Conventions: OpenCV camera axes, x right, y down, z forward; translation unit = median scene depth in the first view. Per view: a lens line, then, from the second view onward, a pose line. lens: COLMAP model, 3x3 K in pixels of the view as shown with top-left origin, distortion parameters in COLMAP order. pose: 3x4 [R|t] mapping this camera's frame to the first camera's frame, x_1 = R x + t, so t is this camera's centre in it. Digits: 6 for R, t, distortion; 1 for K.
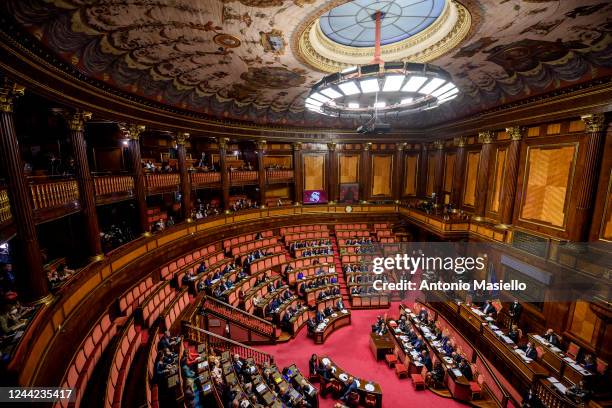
lens RADIAL K [[239.0, 0, 306.0], [0, 239.0, 204.0], [0, 0, 1]] dist [-0.022771, -0.000337]
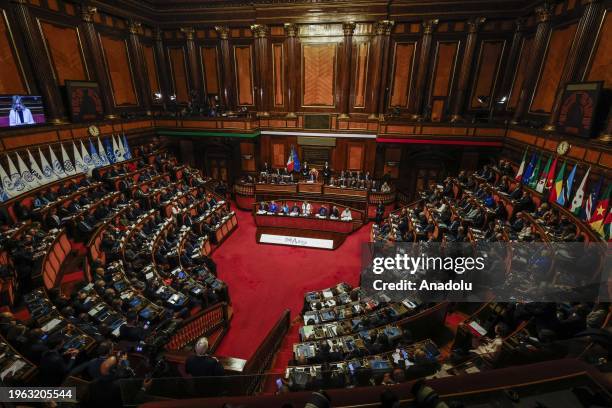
lens RADIAL K [[281.6, 0, 307.6], [0, 281.6, 202.6], [0, 0, 1]] dist [0.001056, 0.000255]
pose [[0.227740, -0.344192, 0.910860, -0.544070], [0.142255, 0.937166, 0.318564, 0.058358], [-0.963274, 0.057025, 0.262394, 0.481979]]
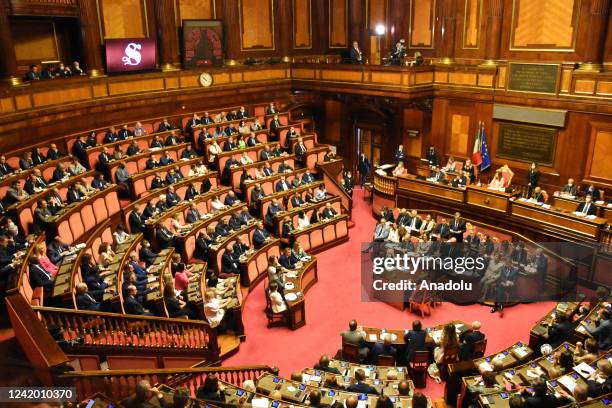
lens RADIAL K [[479.1, 0, 306.0], [0, 479.1, 204.0], [0, 0, 1]] dist [-0.158210, 0.120124]
pose [[0.775306, -0.216137, 0.593453, -0.368973], [0.115775, 0.972336, 0.202875, 0.132039], [-0.620884, -0.088583, 0.778881, 0.226062]]
